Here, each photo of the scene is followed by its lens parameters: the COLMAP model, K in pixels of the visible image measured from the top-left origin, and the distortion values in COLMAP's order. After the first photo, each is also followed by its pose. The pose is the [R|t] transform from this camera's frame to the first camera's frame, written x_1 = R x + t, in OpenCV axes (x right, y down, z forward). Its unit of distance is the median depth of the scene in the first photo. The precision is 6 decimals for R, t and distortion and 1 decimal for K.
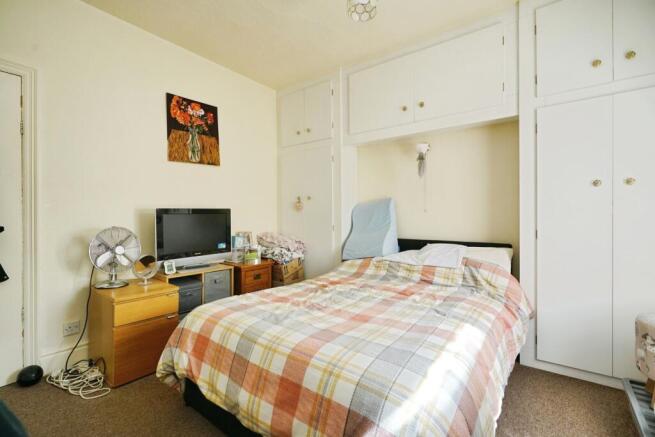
lens RADIAL K [[294.5, 0, 326.6], [0, 294.5, 218.4], [0, 0, 1]] dist [-0.002953, -0.000141]
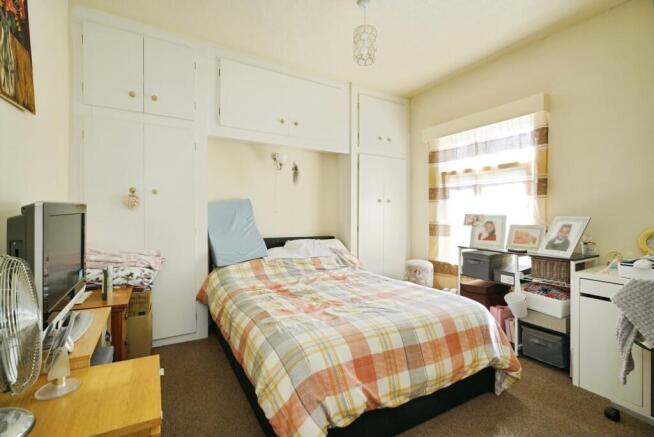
lens RADIAL K [[294.0, 0, 322.5], [0, 294.0, 217.0], [0, 0, 1]] dist [-0.002953, -0.000141]
pose [[0.383896, -0.003595, 0.923369, -0.736680], [-0.004992, 0.999970, 0.005969, -0.017092], [-0.923363, -0.006901, 0.383867, 0.442474]]
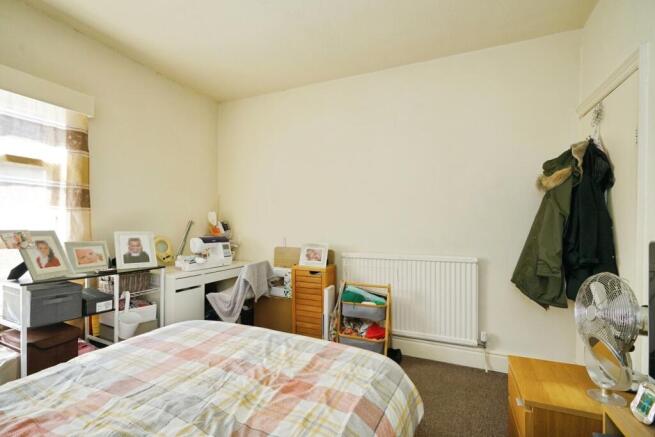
lens RADIAL K [[294.5, 0, 324.8], [0, 294.5, 222.4], [0, 0, 1]] dist [-0.002953, -0.000141]
pose [[-0.974639, -0.013051, -0.223402, -0.048167], [-0.011472, 0.999899, -0.008366, -0.044275], [0.223489, -0.005591, -0.974690, 1.182042]]
